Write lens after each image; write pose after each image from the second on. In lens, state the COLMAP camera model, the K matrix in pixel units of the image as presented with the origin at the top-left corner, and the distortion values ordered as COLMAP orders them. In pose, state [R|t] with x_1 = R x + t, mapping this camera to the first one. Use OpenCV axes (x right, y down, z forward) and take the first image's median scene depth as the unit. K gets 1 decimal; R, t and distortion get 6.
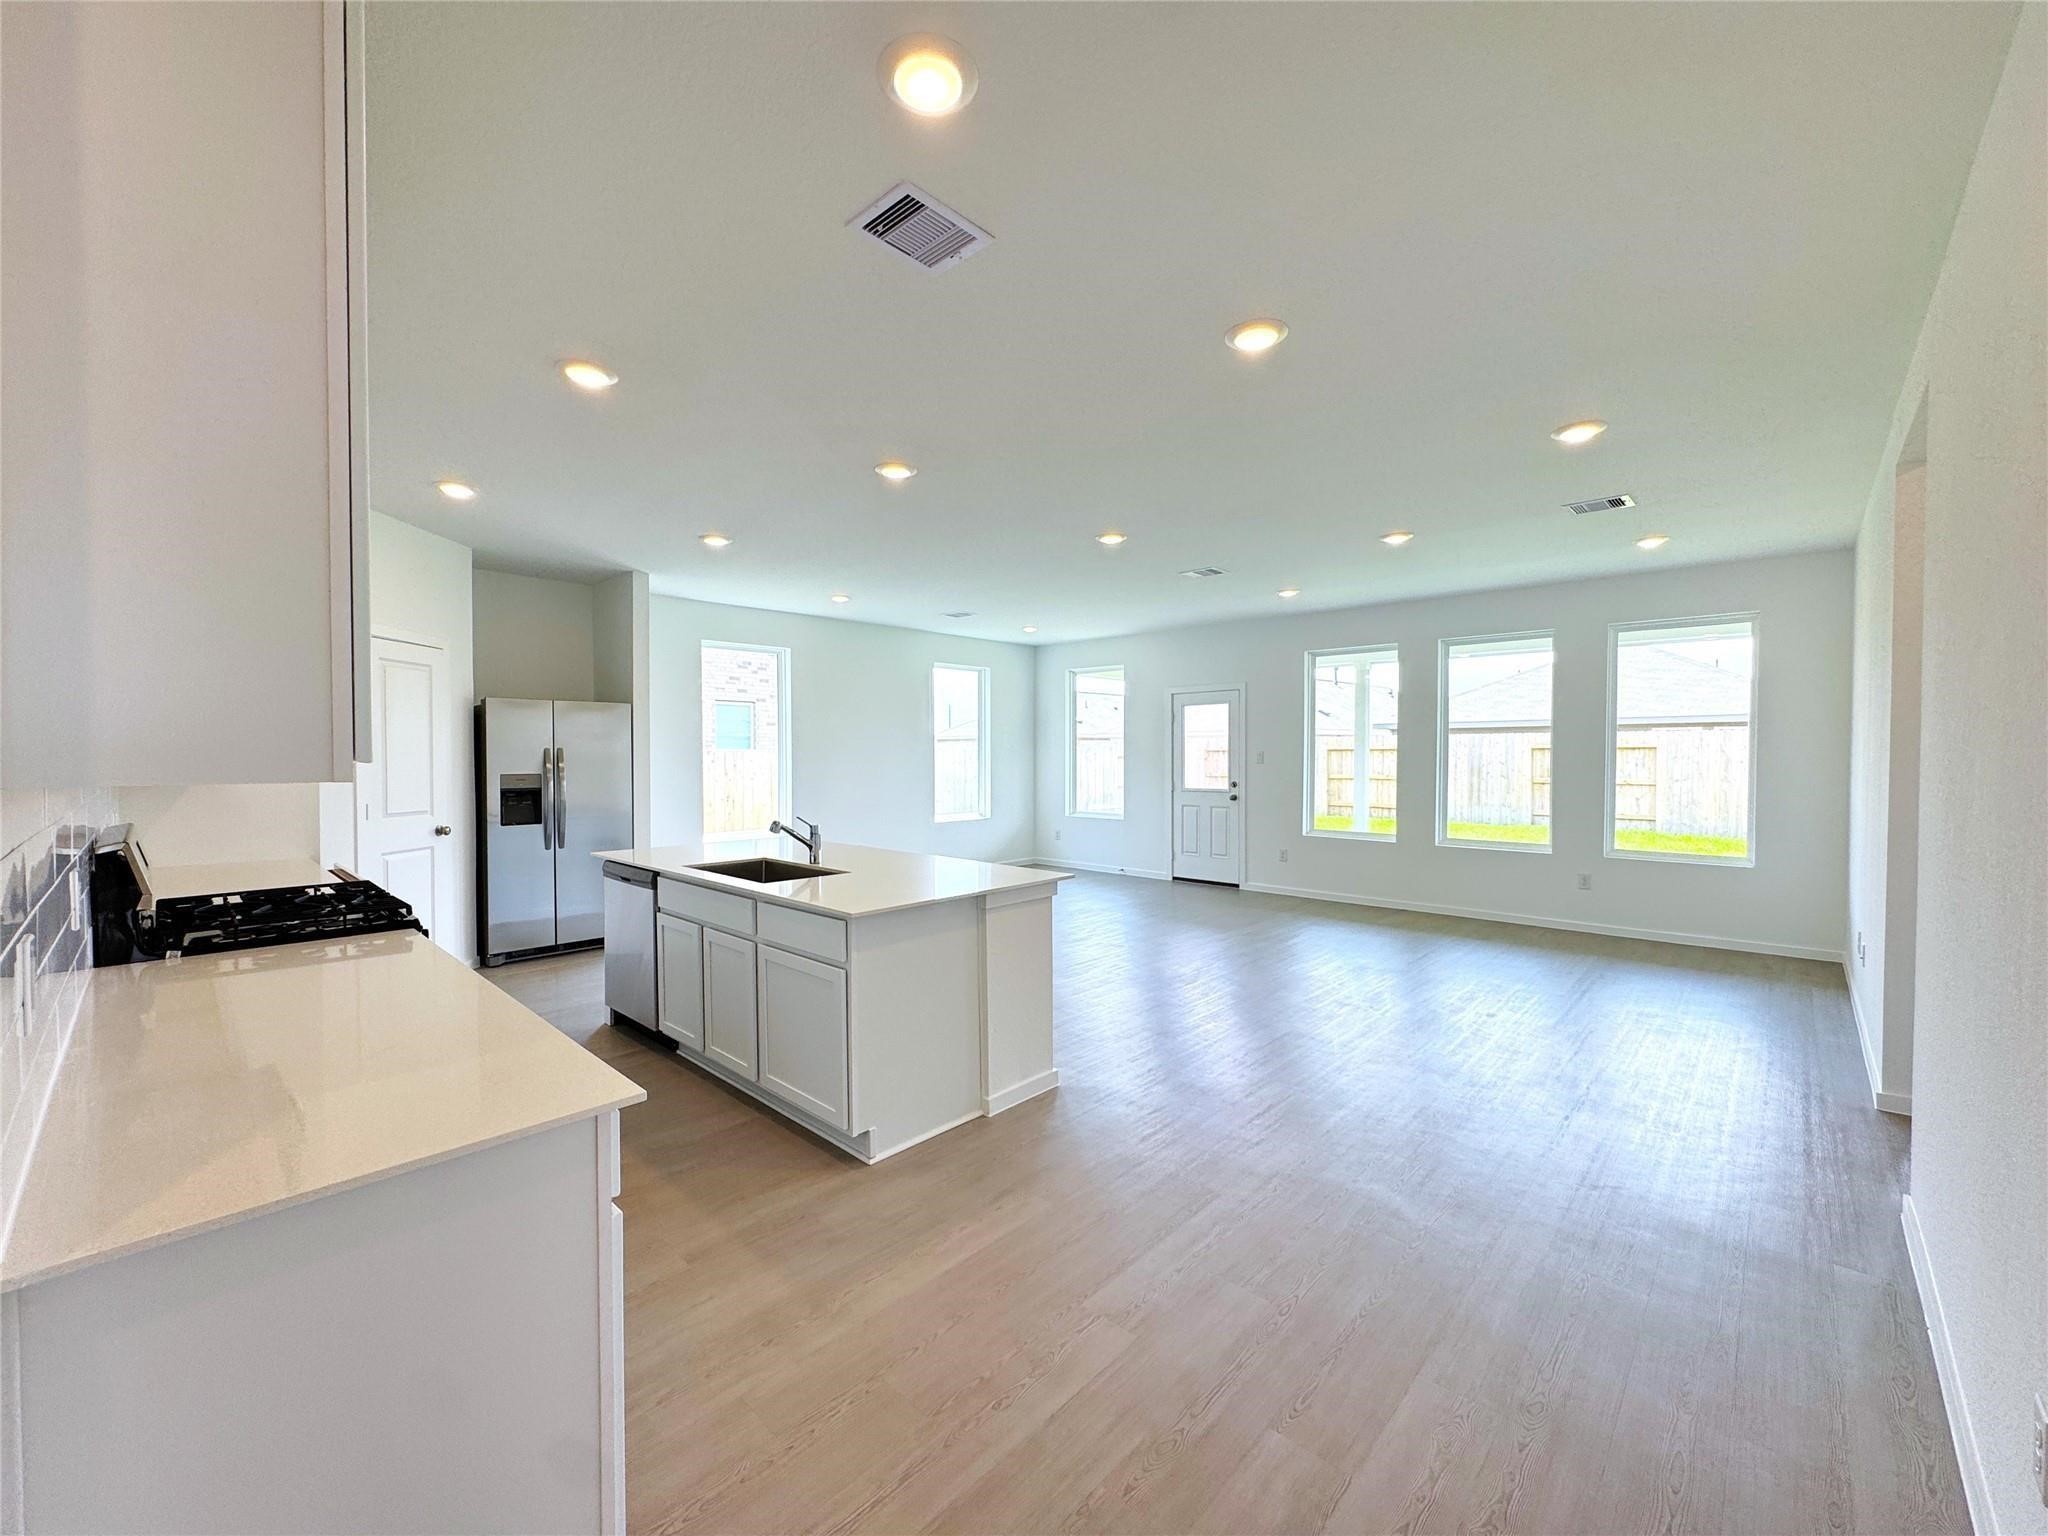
lens RADIAL K [[822.2, 0, 1024.0], [0, 822.2, 768.0], [0, 0, 1]] dist [-0.002997, 0.000376]
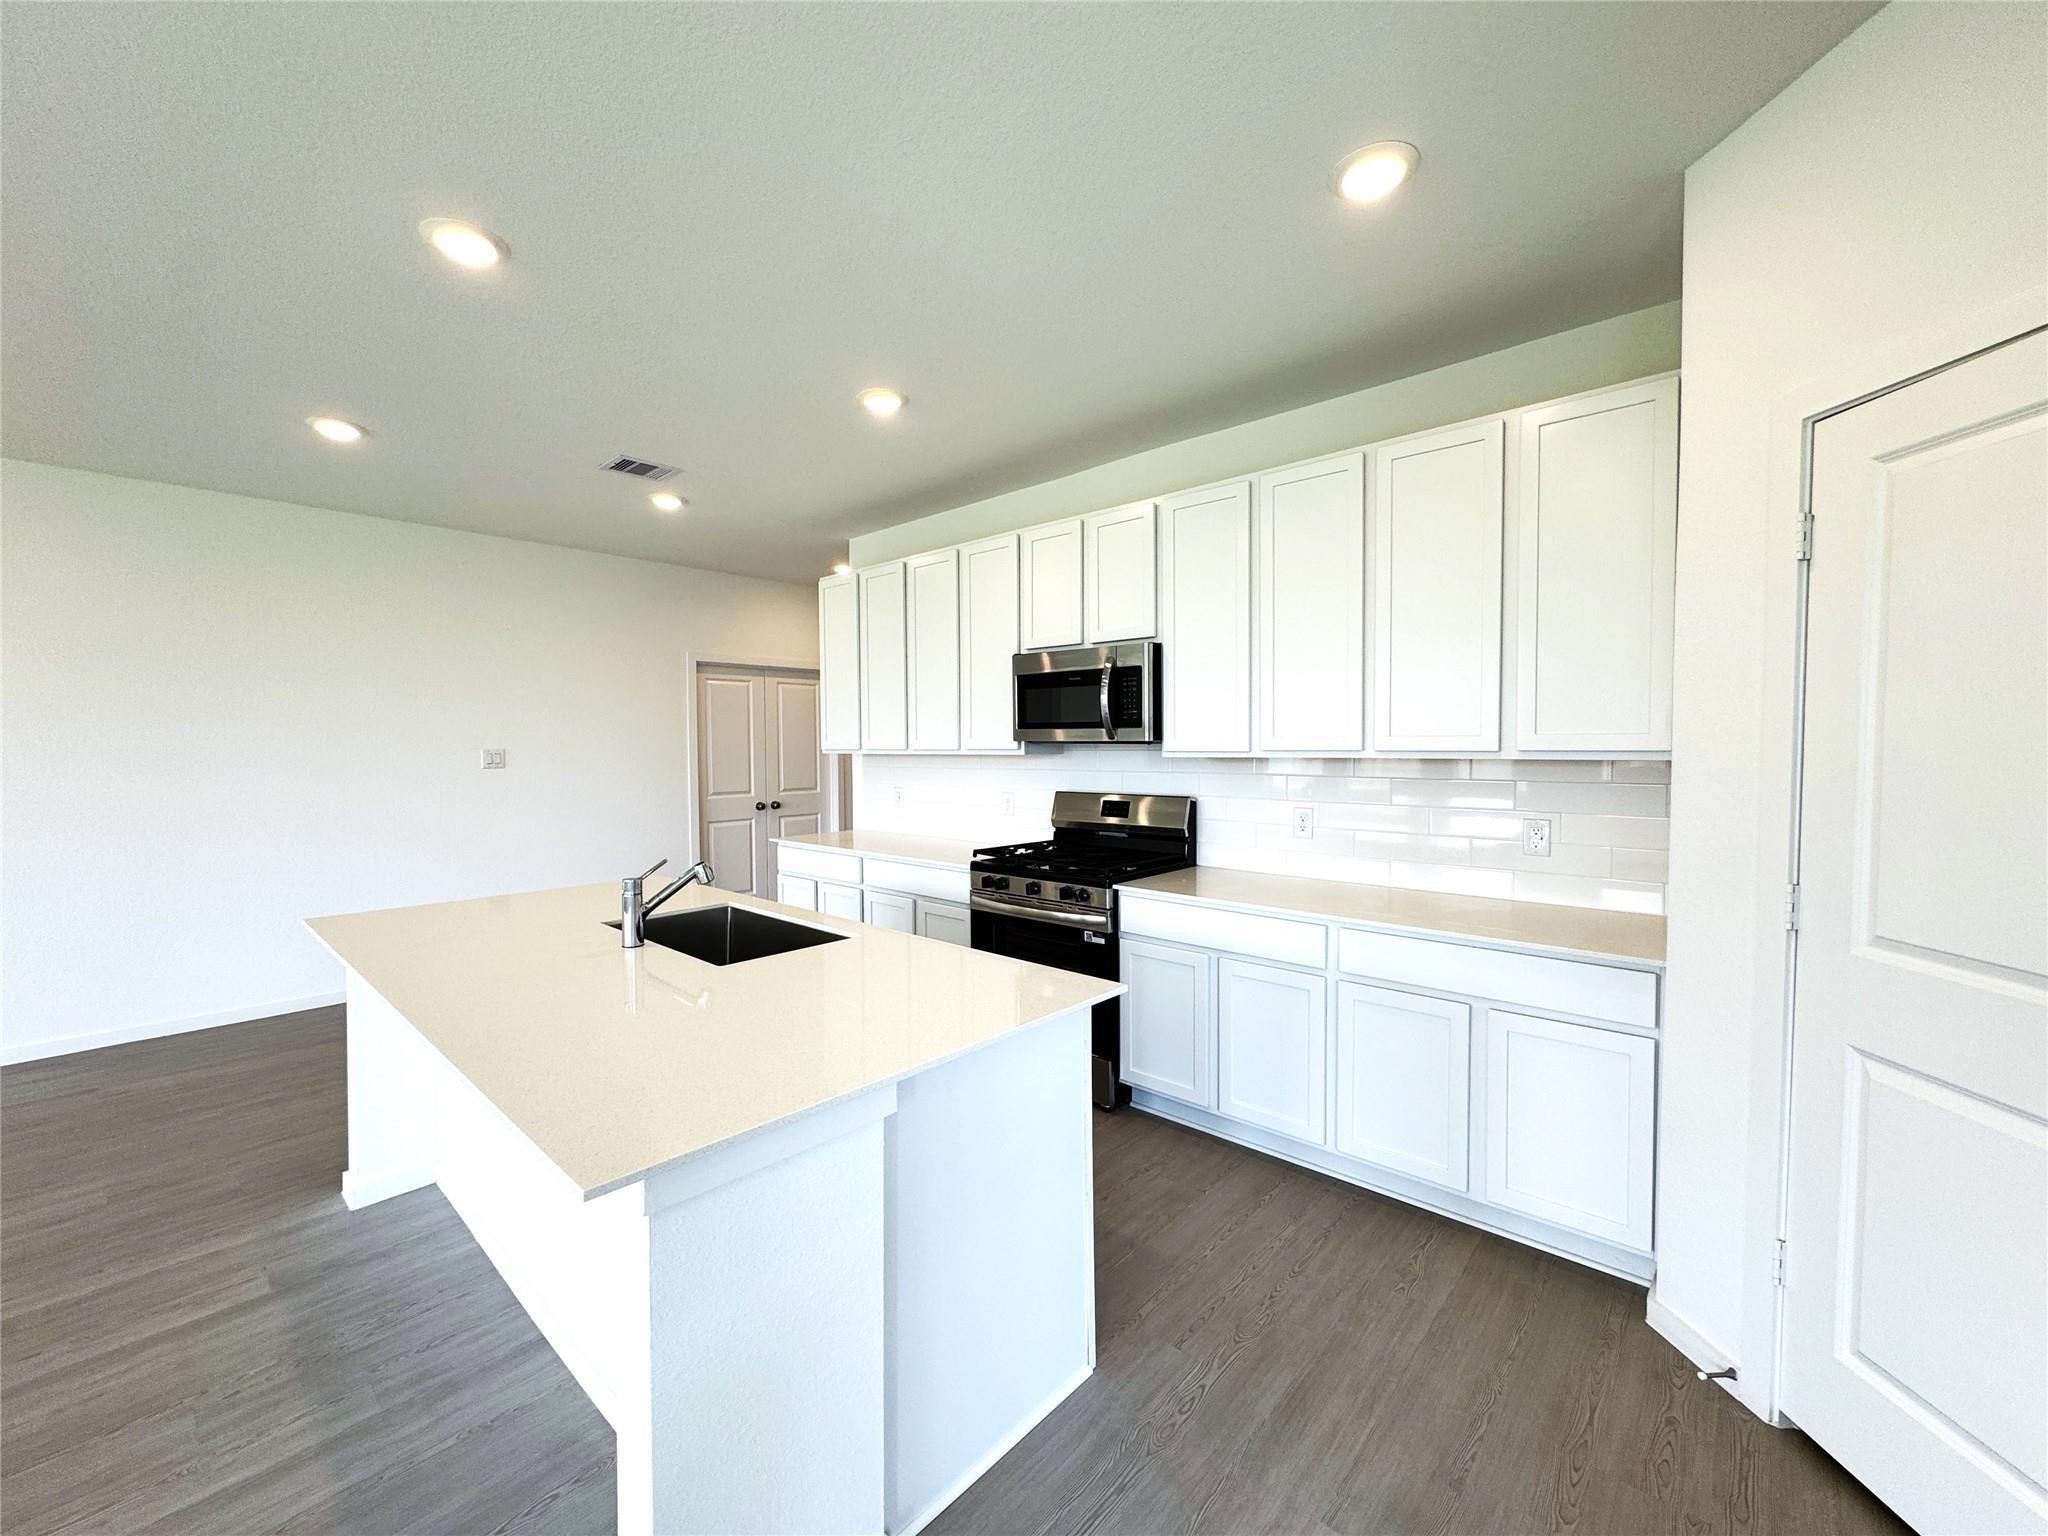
lens RADIAL K [[822.2, 0, 1024.0], [0, 822.2, 768.0], [0, 0, 1]] dist [-0.002997, 0.000376]
pose [[-0.999891, 0.010510, -0.010362, -0.341046], [0.009942, 0.998524, 0.053389, -0.023840], [0.010908, 0.053280, -0.998520, 1.017851]]
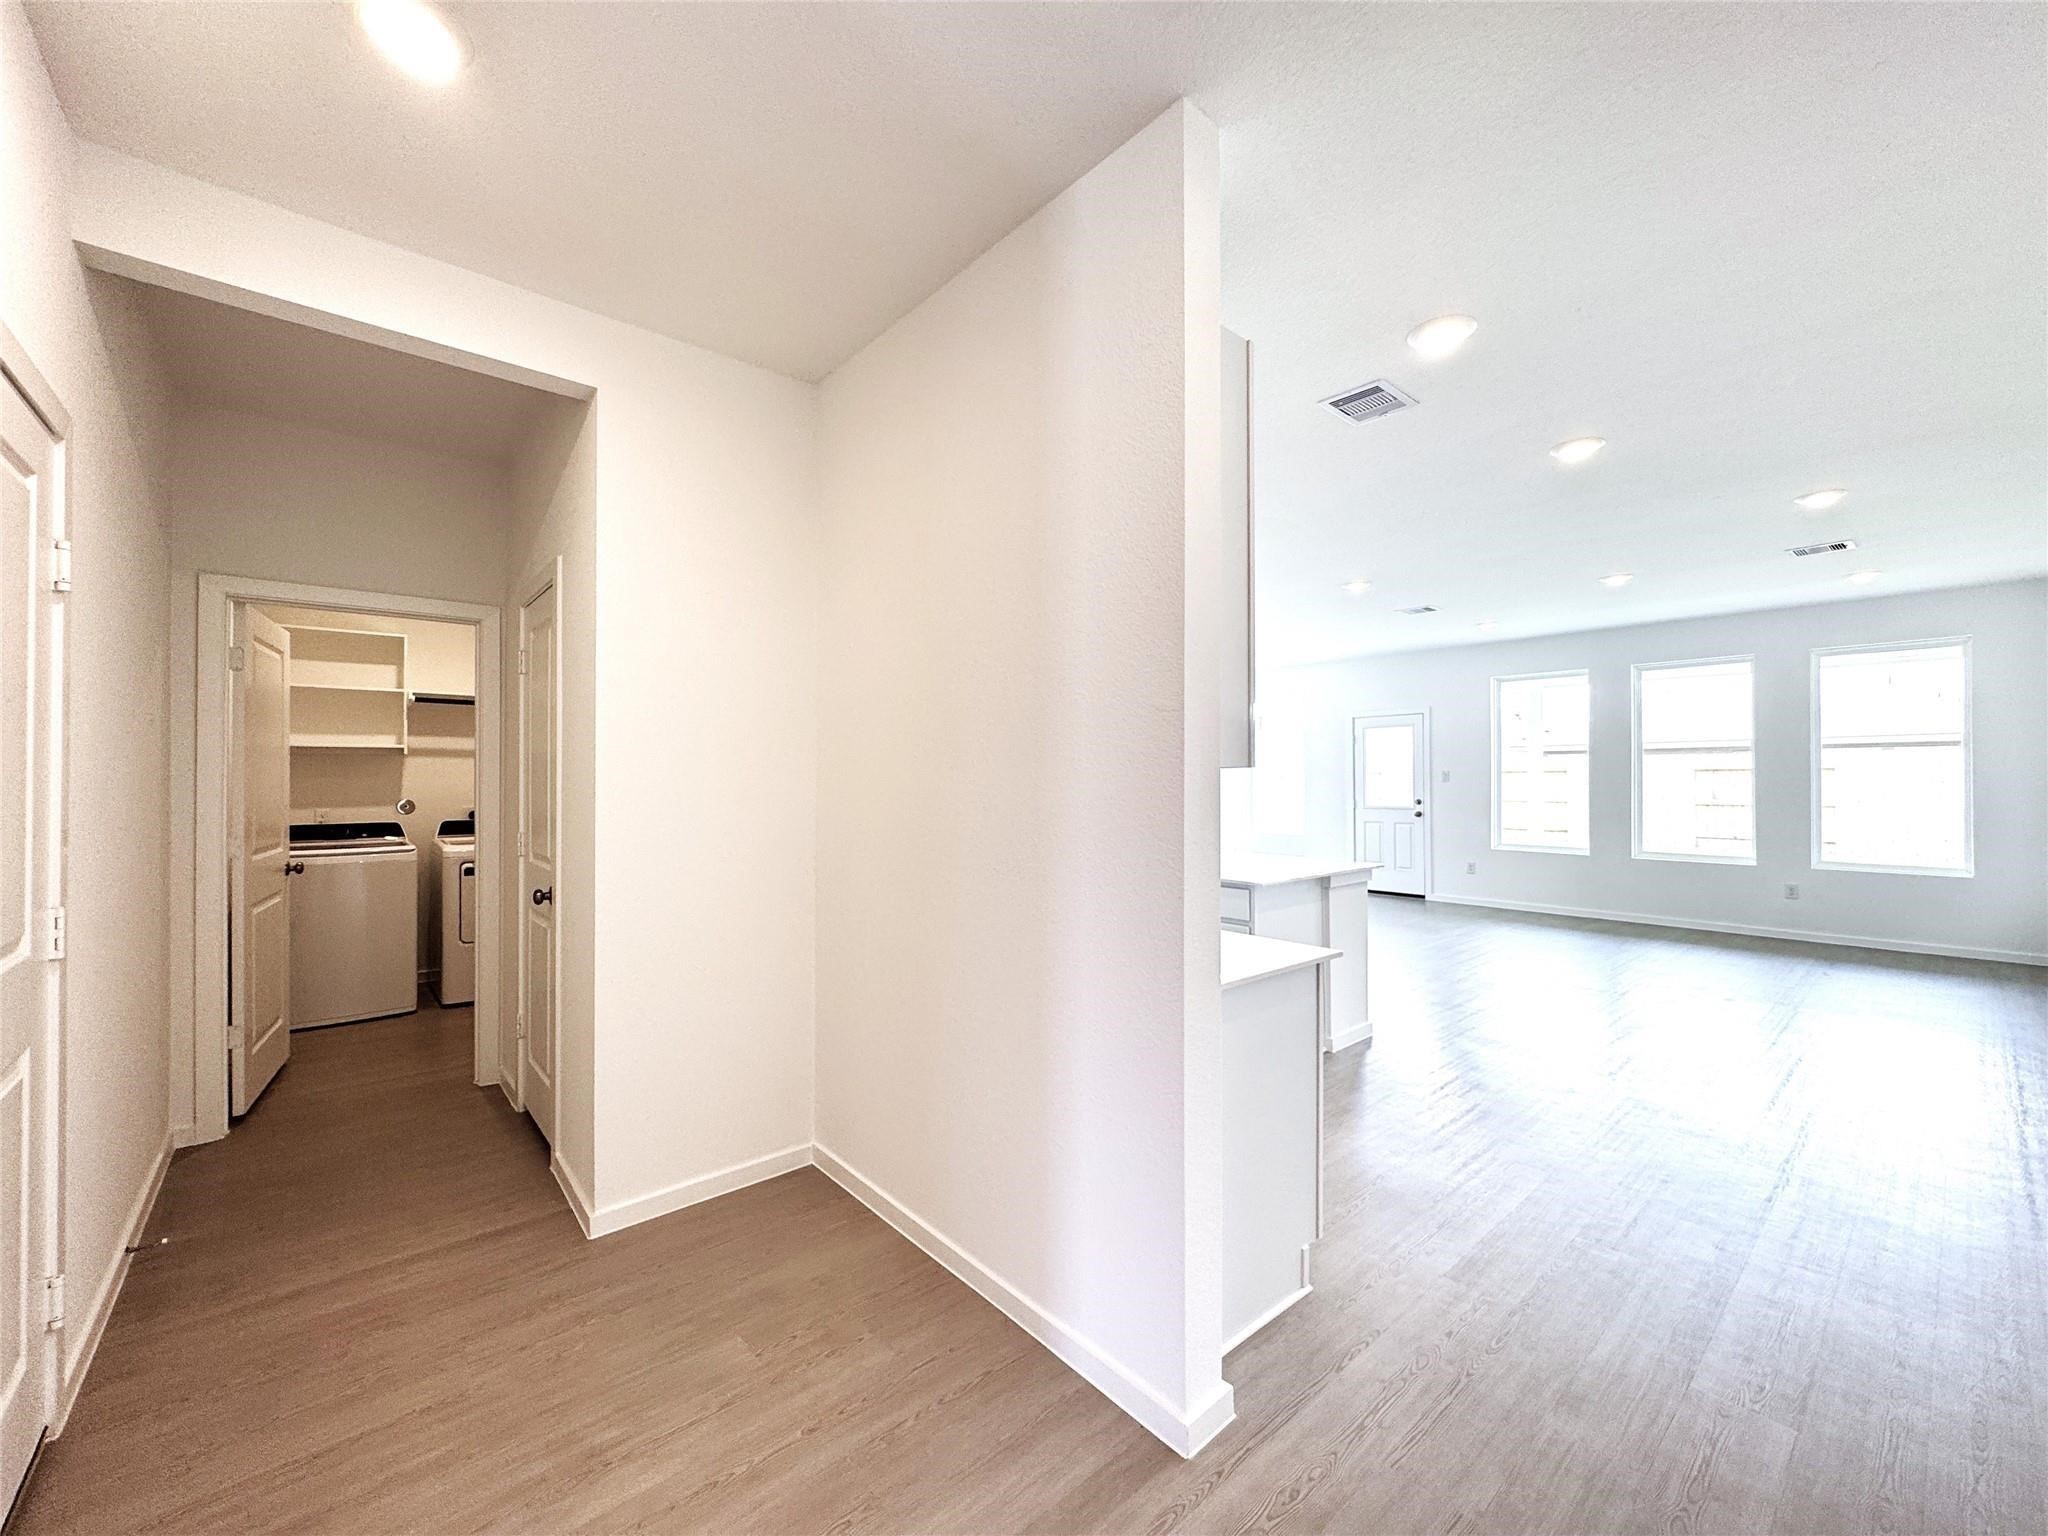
lens RADIAL K [[822.2, 0, 1024.0], [0, 822.2, 768.0], [0, 0, 1]] dist [-0.002997, 0.000376]
pose [[0.993942, 0.001722, -0.109890, -0.202085], [-0.004836, 0.999594, -0.028080, 0.012886], [0.109797, 0.028441, 0.993547, -0.176678]]
